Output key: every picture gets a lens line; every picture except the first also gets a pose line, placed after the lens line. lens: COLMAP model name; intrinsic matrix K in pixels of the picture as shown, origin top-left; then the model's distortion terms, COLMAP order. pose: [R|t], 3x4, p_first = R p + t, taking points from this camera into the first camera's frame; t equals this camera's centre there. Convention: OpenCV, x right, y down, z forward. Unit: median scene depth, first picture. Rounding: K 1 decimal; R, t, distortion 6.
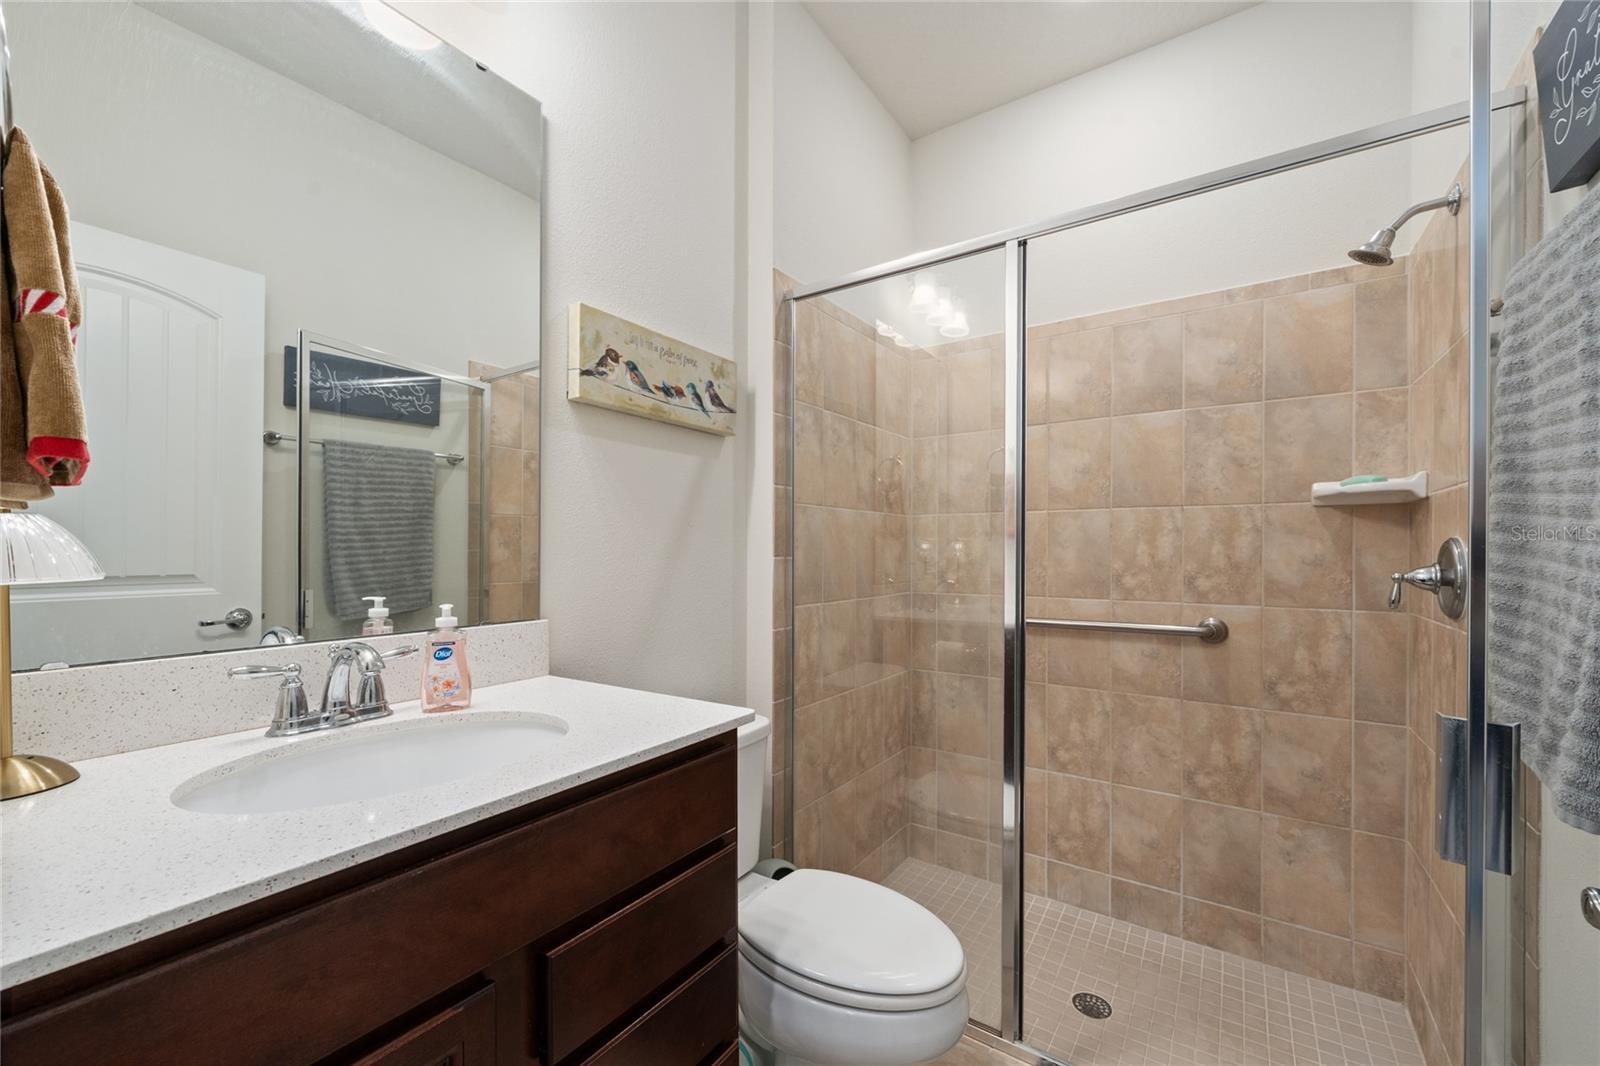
lens RADIAL K [[630.9, 0, 806.6], [0, 630.9, 546.1], [0, 0, 1]] dist [-0.001386, -0.000109]
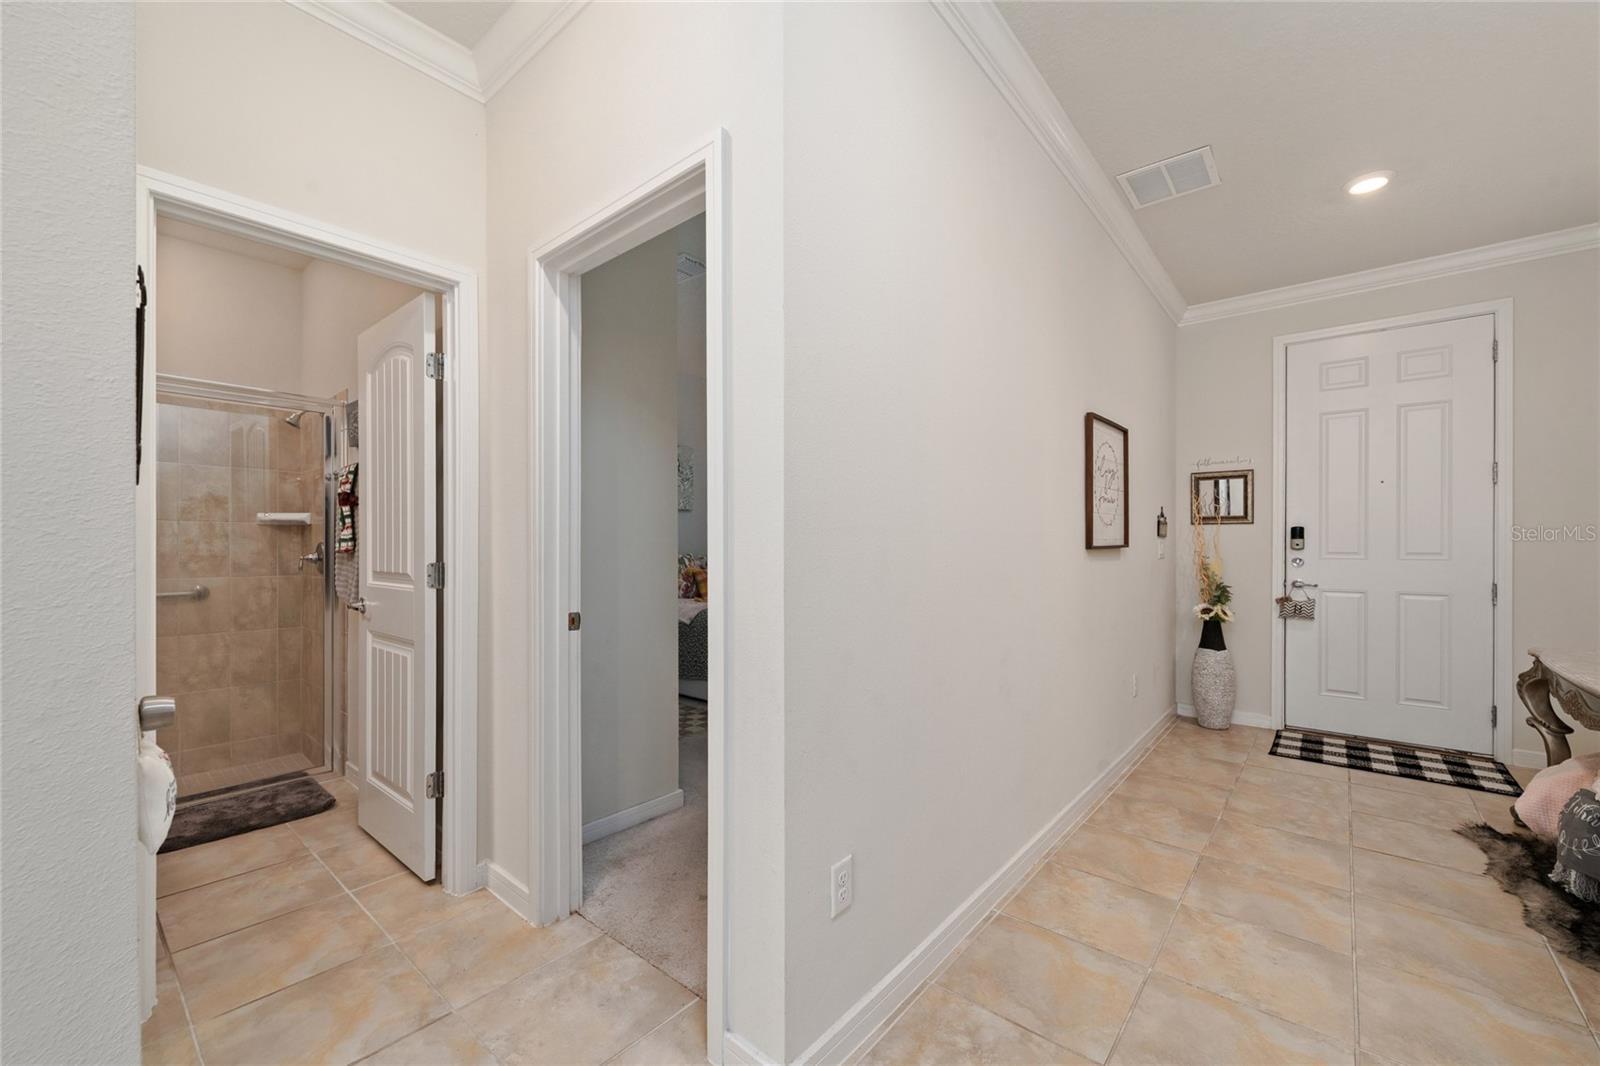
lens RADIAL K [[630.9, 0, 806.6], [0, 630.9, 546.1], [0, 0, 1]] dist [-0.001386, -0.000109]
pose [[0.089654, -0.005896, 0.995956, -1.019047], [-0.000626, 0.999982, 0.005976, -0.008416], [-0.995973, -0.001159, 0.089648, -0.901407]]
